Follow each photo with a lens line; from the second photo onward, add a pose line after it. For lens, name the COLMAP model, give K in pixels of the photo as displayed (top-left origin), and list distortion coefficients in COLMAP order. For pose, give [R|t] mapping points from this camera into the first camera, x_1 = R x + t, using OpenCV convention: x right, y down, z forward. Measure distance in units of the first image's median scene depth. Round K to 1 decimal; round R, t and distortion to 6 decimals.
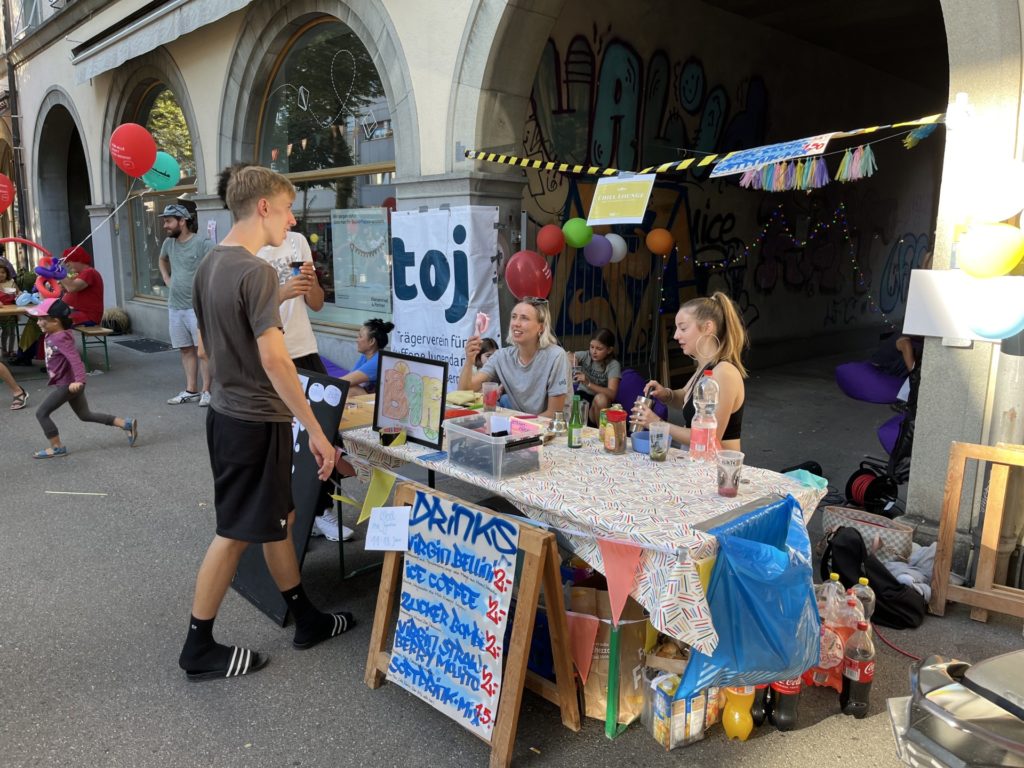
lens RADIAL K [[783.9, 0, 512.7], [0, 783.9, 399.5], [0, 0, 1]] dist [0.048264, -0.073049]
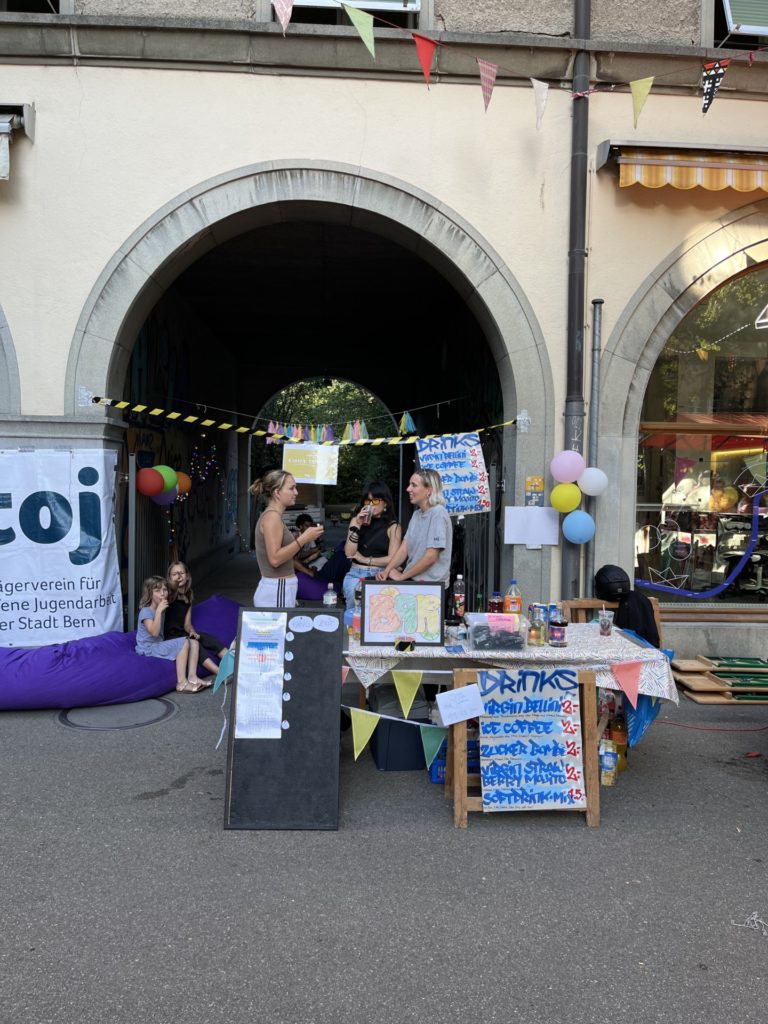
lens RADIAL K [[783.9, 0, 384.0], [0, 783.9, 512.0], [0, 0, 1]] dist [0.048264, -0.073049]
pose [[0.618355, -0.025296, 0.785492, -1.411838], [0.132466, 0.988537, -0.072445, -0.095329], [-0.774655, 0.148847, 0.614617, 0.213793]]
